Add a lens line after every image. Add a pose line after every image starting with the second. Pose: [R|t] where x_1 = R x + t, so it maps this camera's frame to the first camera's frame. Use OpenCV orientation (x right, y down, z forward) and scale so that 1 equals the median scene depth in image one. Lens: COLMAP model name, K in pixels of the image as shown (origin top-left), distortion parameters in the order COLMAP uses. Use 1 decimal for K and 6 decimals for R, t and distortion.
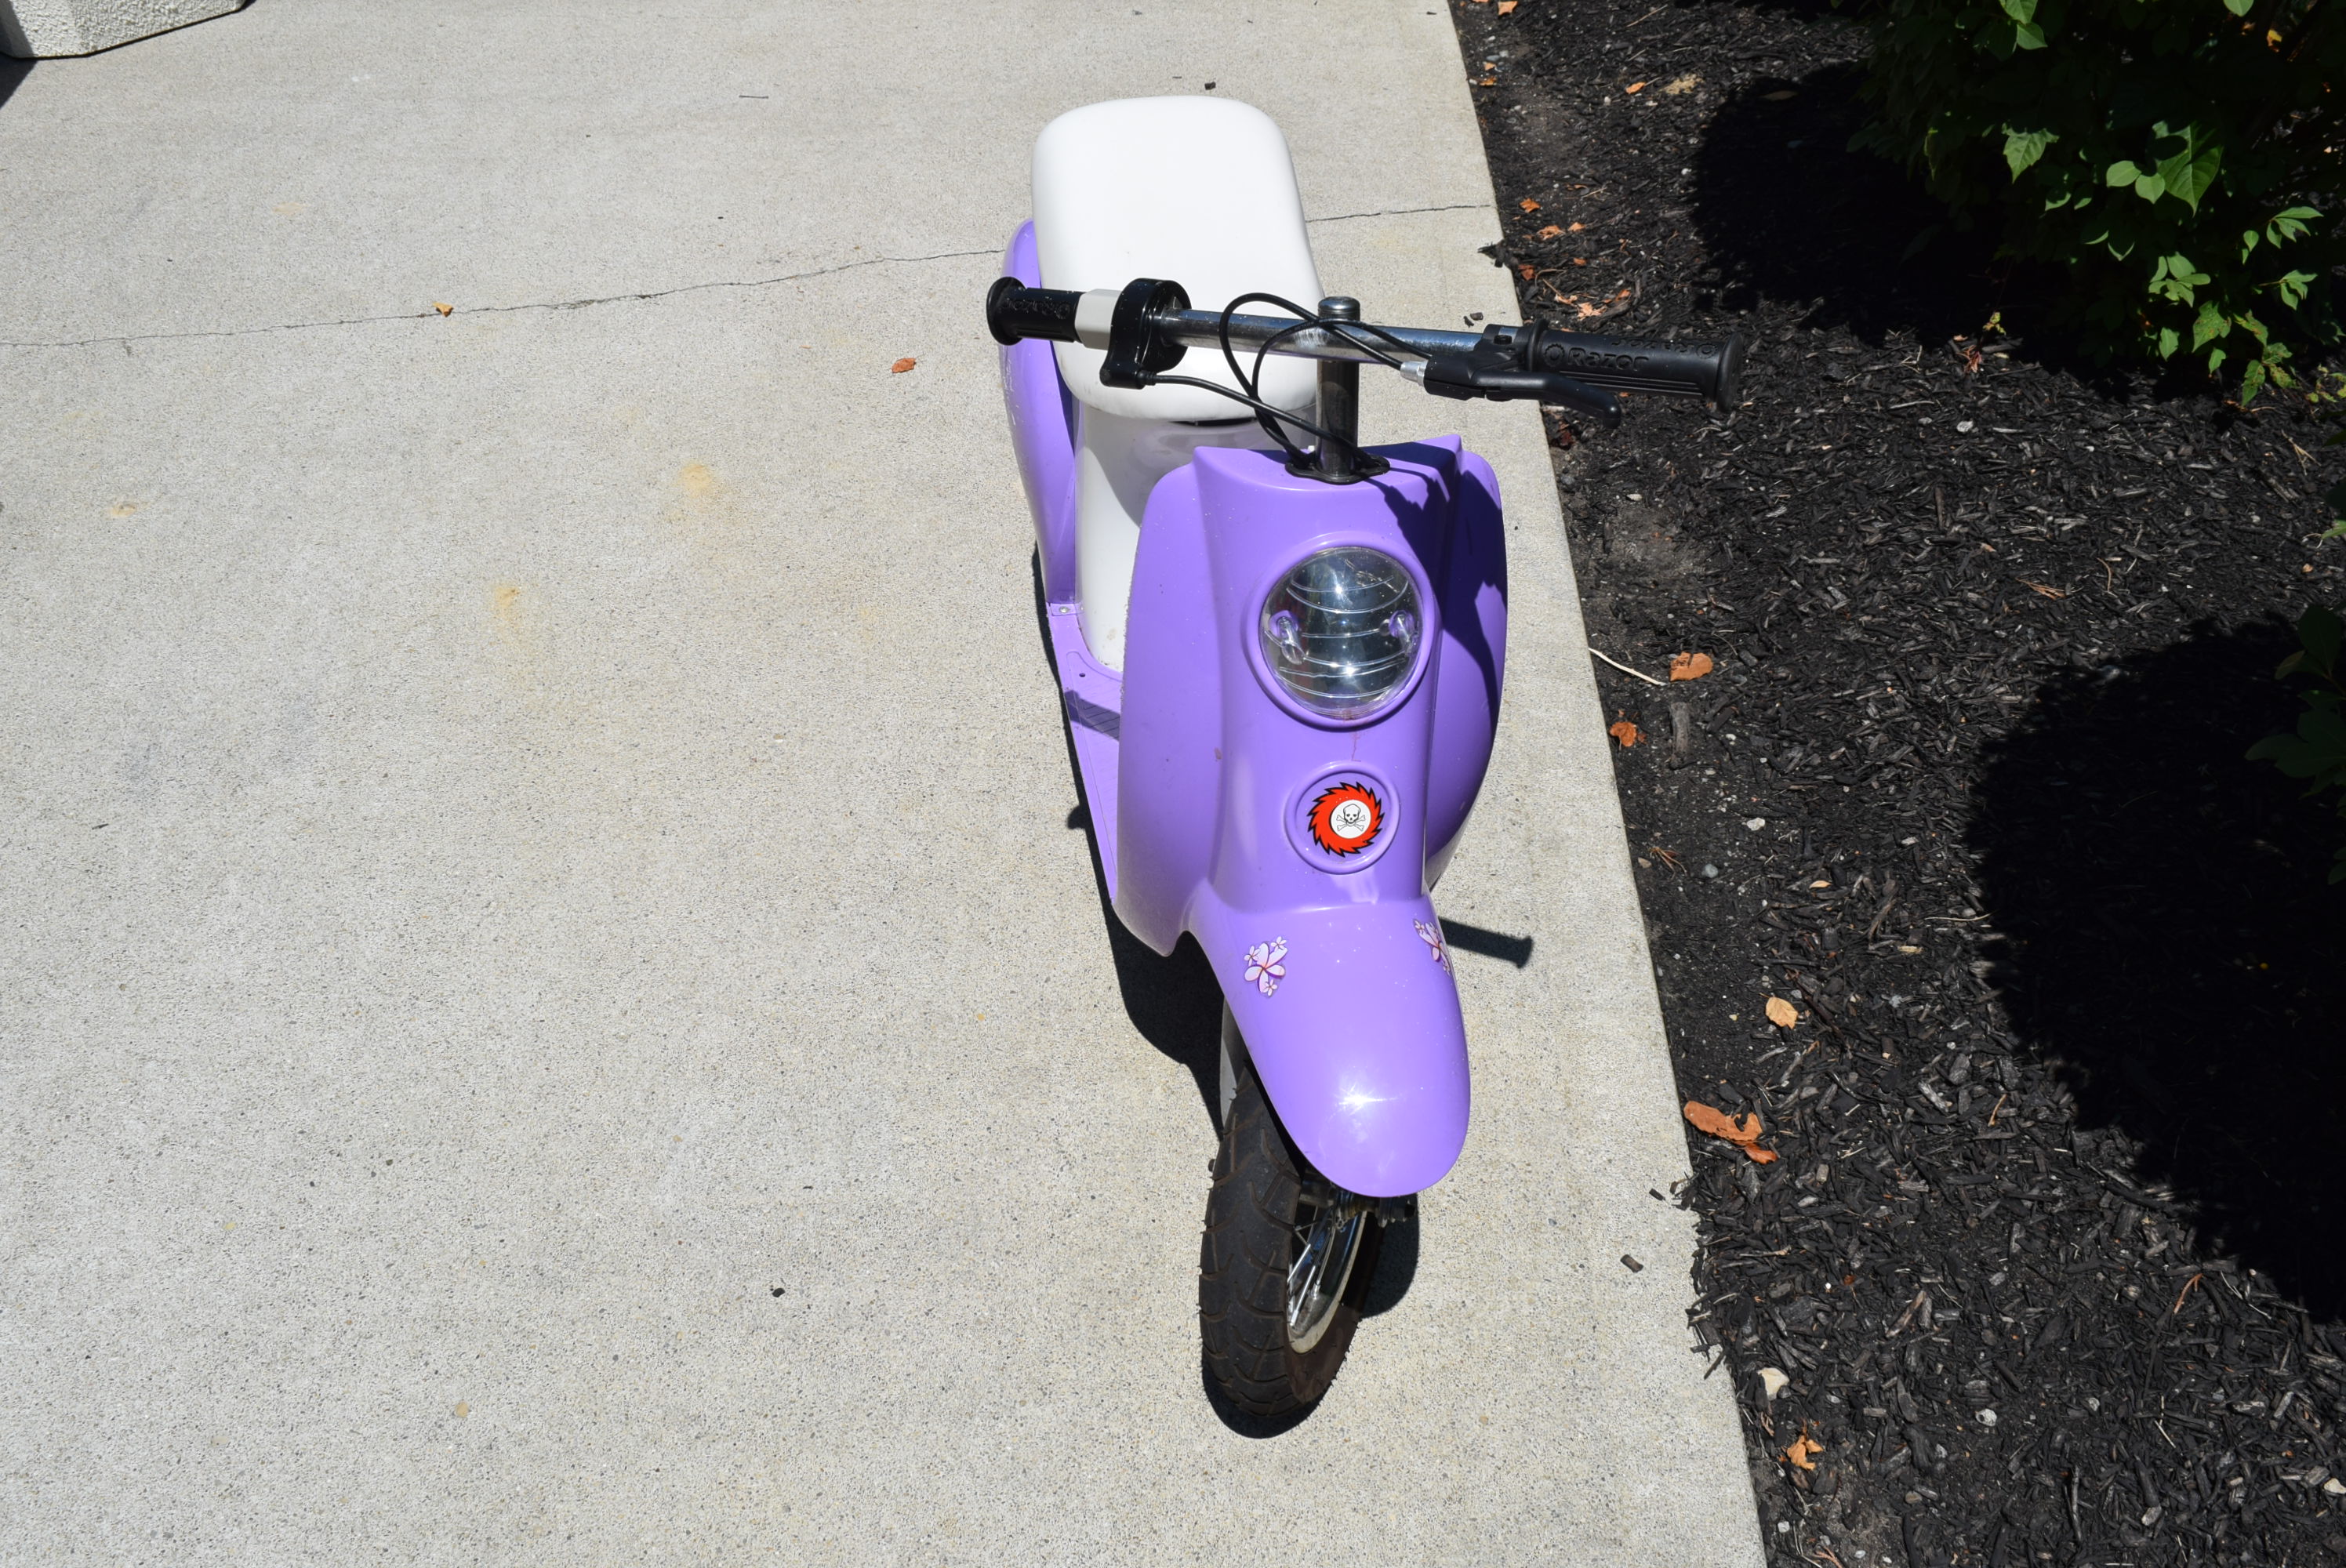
lens RADIAL K [[1961.0, 0, 1173.0], [0, 1961.0, 784.0], [0, 0, 1]] dist [-0.027977, 0.008723]
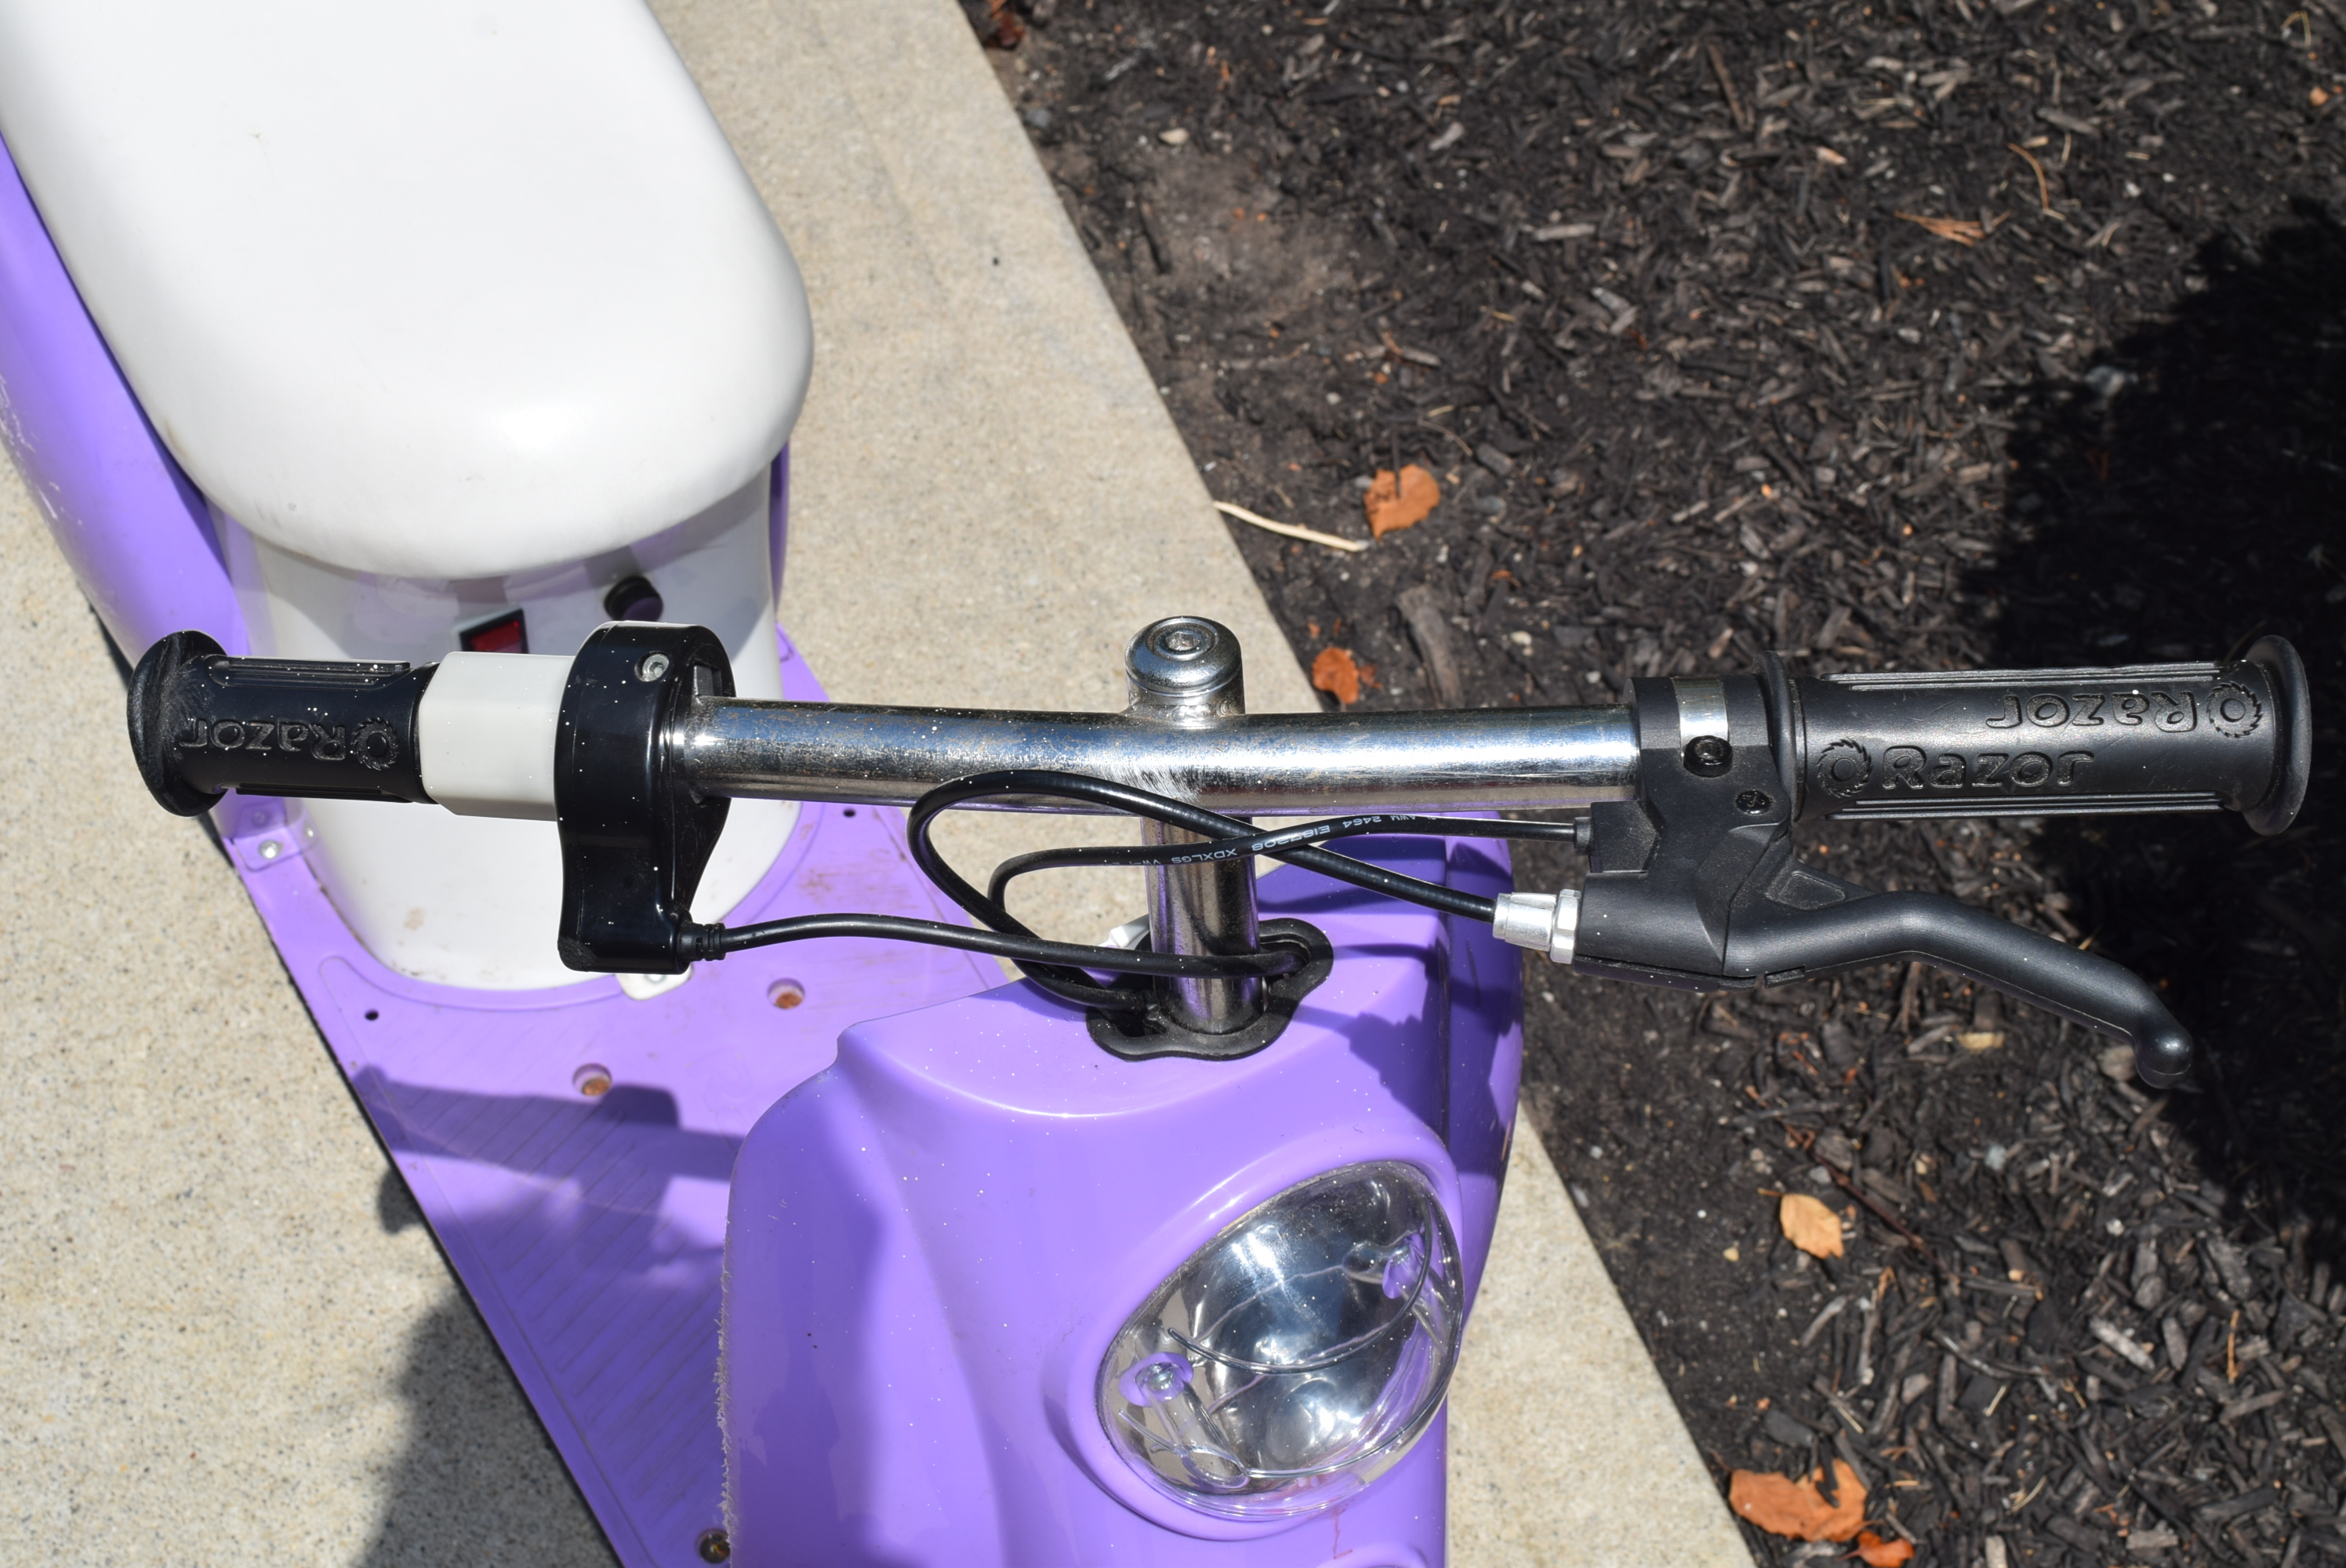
lens RADIAL K [[2877.8, 0, 1173.0], [0, 2877.8, 784.0], [0, 0, 1]] dist [-0.041291, 0.019660]
pose [[0.917673, -0.273161, 0.288546, -0.045435], [0.202791, 0.946486, 0.251076, -0.202205], [-0.341689, -0.171891, 0.923960, 0.279463]]
